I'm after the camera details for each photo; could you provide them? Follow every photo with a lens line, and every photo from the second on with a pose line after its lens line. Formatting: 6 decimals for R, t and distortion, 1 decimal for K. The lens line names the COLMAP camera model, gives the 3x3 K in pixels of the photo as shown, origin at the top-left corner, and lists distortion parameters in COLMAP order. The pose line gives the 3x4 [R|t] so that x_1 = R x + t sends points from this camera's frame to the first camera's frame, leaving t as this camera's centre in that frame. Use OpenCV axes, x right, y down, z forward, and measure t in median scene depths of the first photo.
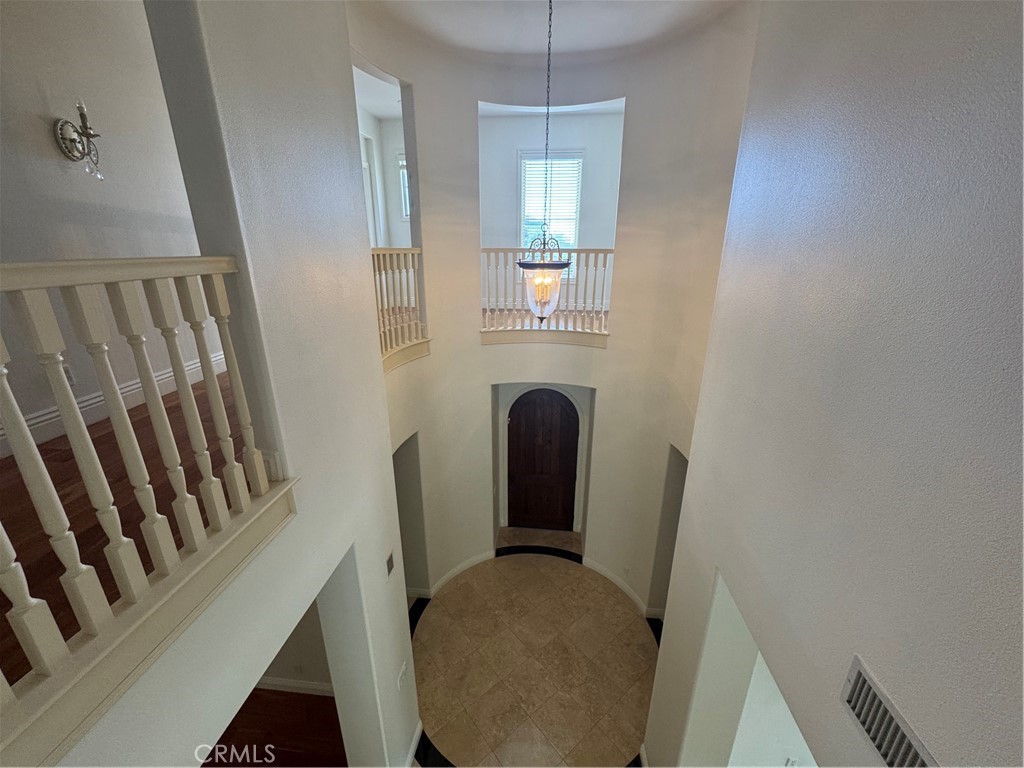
lens RADIAL K [[412.1, 0, 512.0], [0, 412.1, 384.0], [0, 0, 1]] dist [-0.001864, -0.000058]
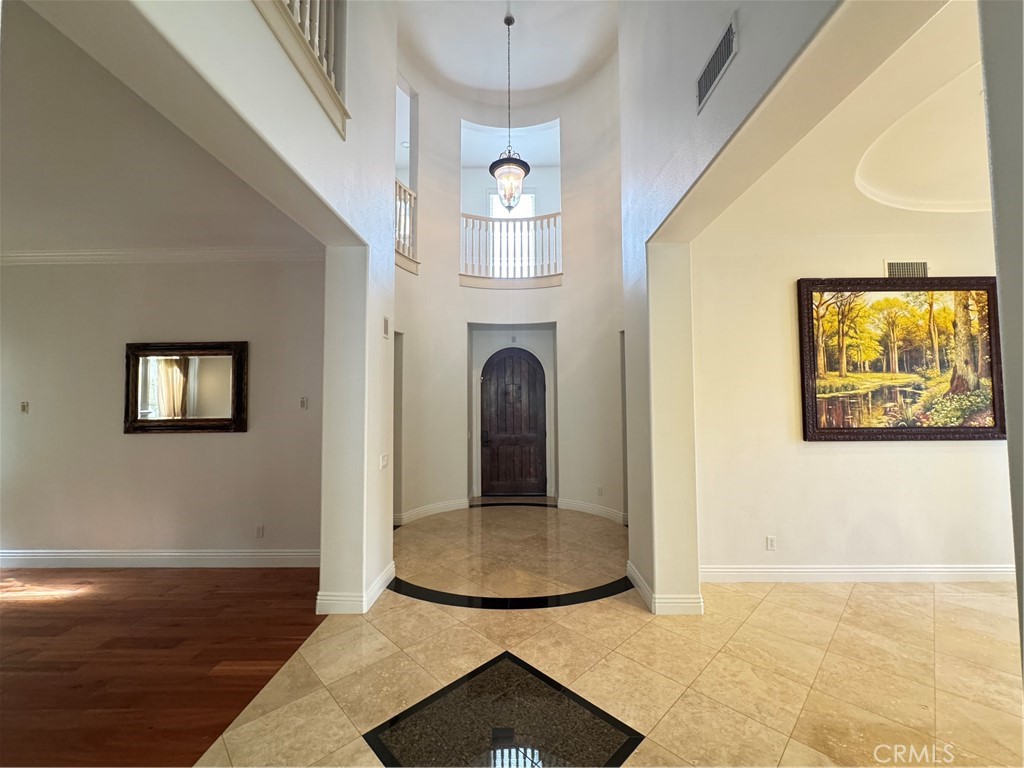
lens RADIAL K [[412.1, 0, 512.0], [0, 412.1, 384.0], [0, 0, 1]] dist [-0.001864, -0.000058]
pose [[0.996264, -0.004566, 0.086237, -0.029044], [0.036109, 0.929145, -0.367948, 0.657631], [-0.078447, 0.369688, 0.925839, -0.023497]]
